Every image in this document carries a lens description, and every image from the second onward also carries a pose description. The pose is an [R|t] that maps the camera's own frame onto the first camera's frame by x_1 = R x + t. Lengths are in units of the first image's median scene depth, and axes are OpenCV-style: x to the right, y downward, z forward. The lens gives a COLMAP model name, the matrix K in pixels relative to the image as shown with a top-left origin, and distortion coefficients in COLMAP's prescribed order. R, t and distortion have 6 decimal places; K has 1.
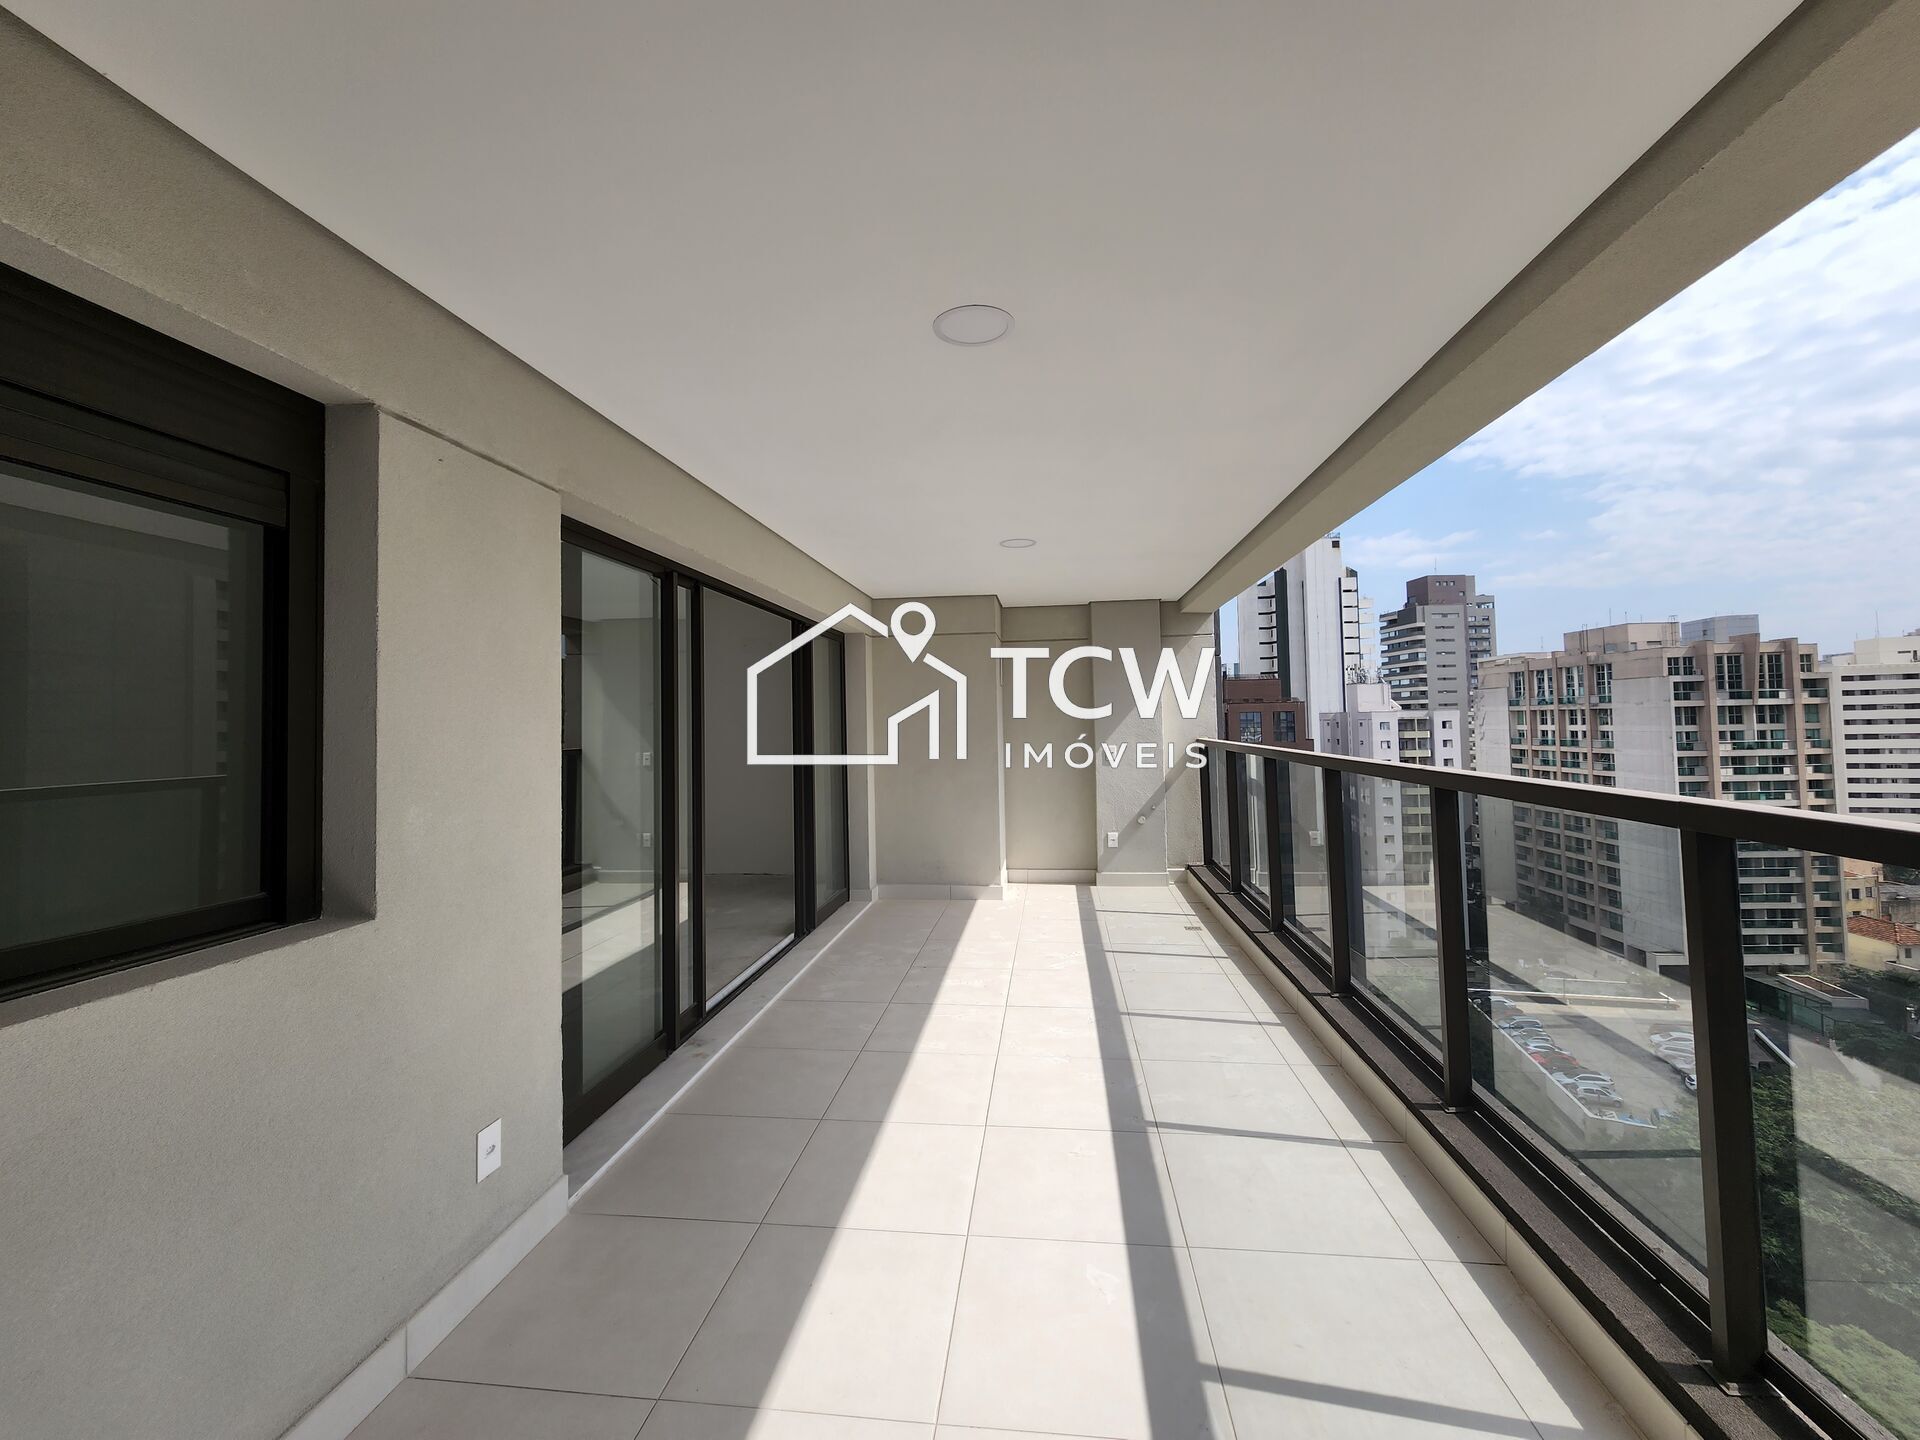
lens RADIAL K [[790.3, 0, 960.9], [0, 790.3, 696.3], [0, 0, 1]] dist [-0.002253, -0.000469]
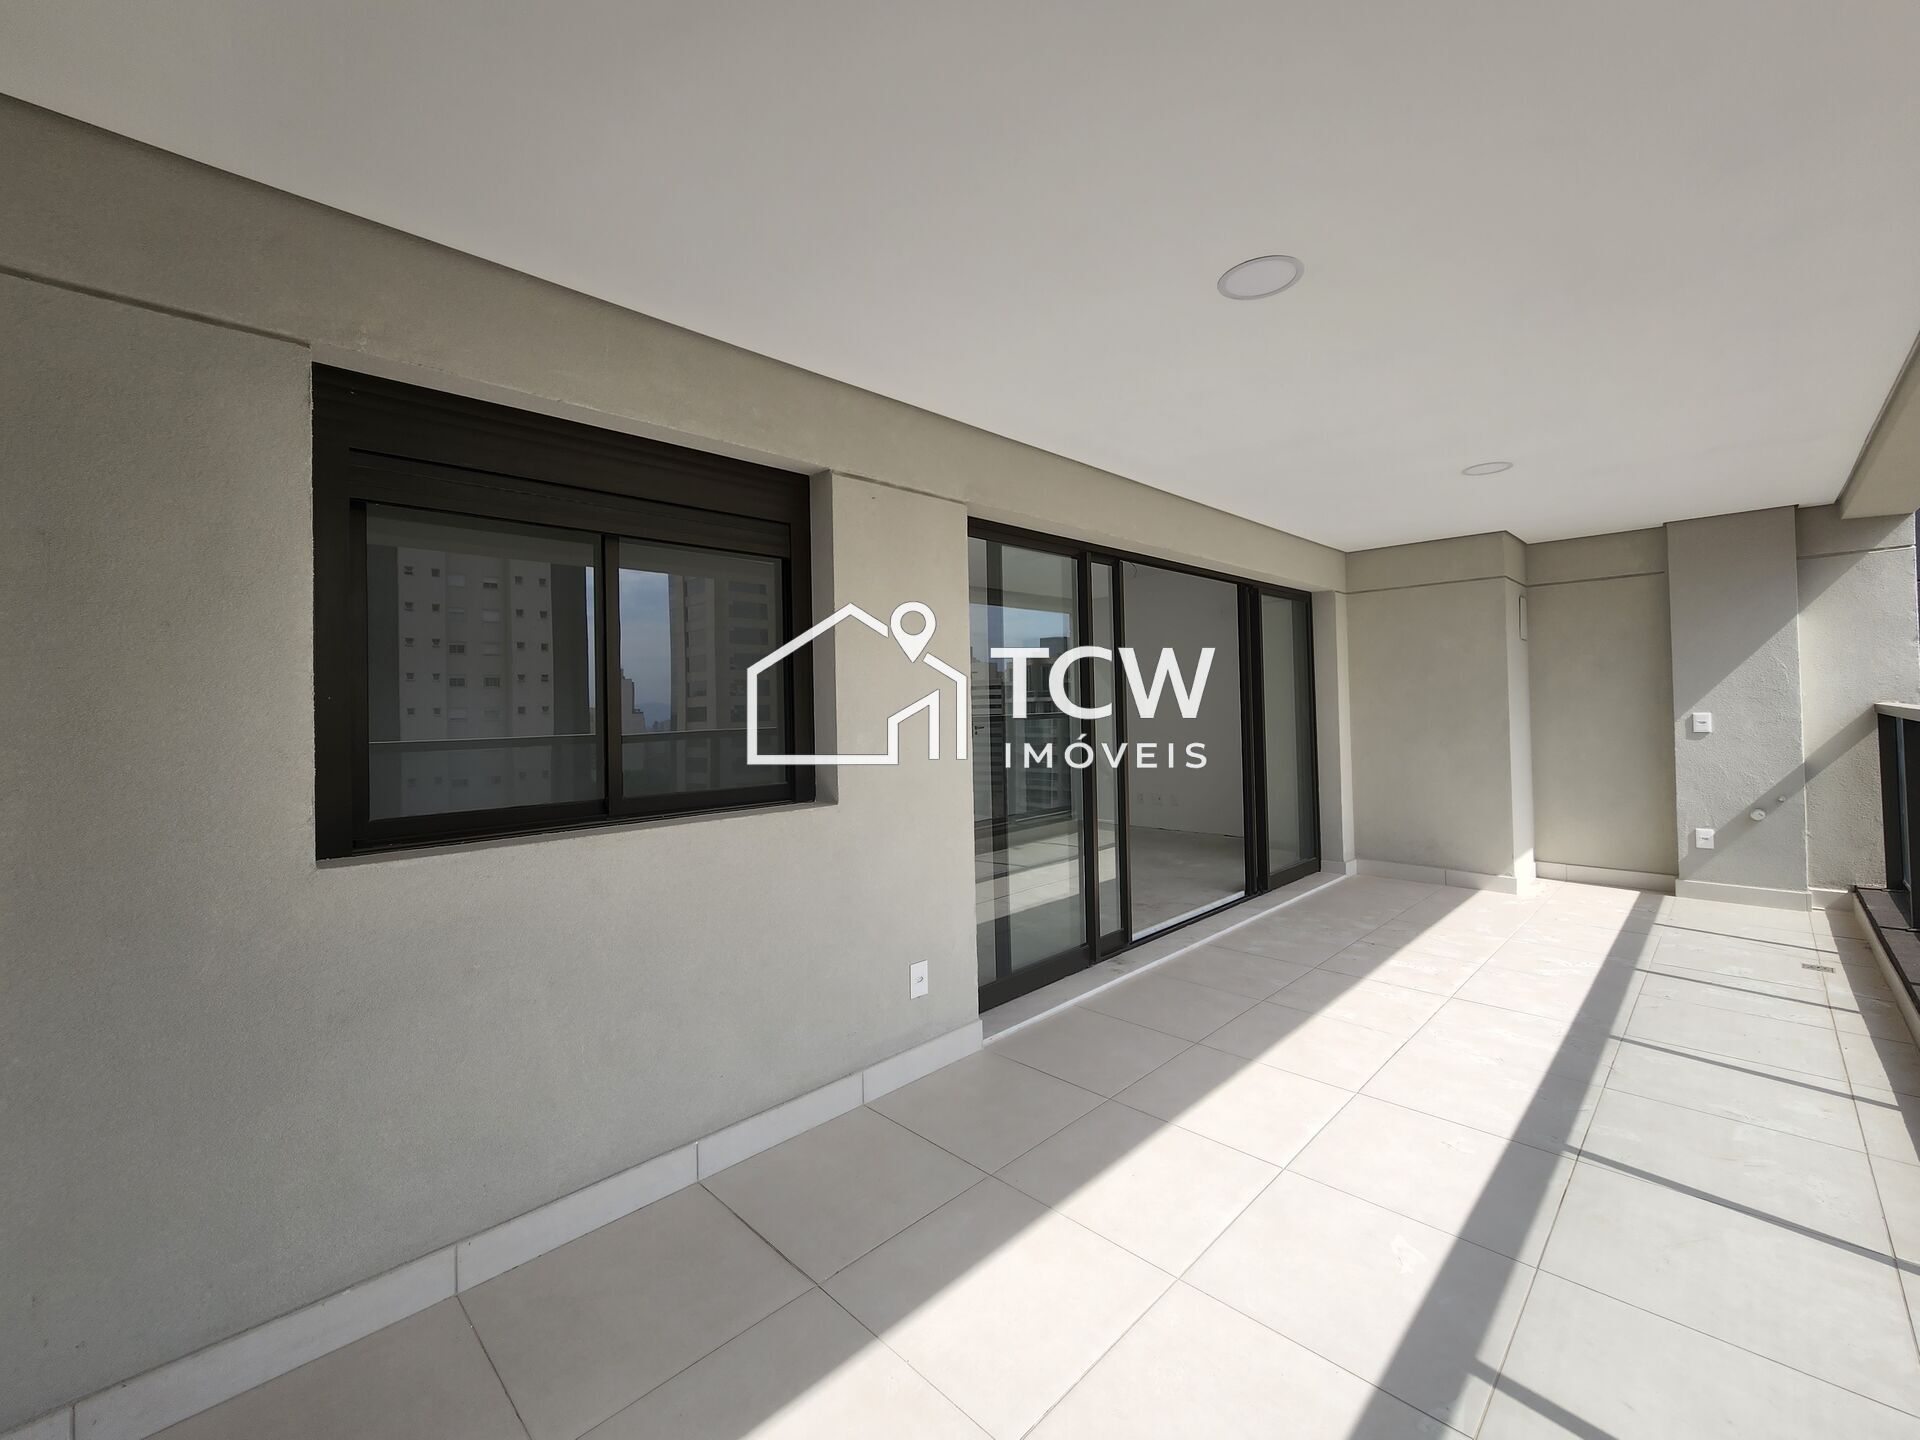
lens RADIAL K [[790.3, 0, 960.9], [0, 790.3, 696.3], [0, 0, 1]] dist [-0.002253, -0.000469]
pose [[0.784190, -0.006743, -0.620484, 0.200236], [0.027643, 0.999328, 0.024075, 0.019362], [0.619905, -0.036031, 0.783849, -0.028744]]
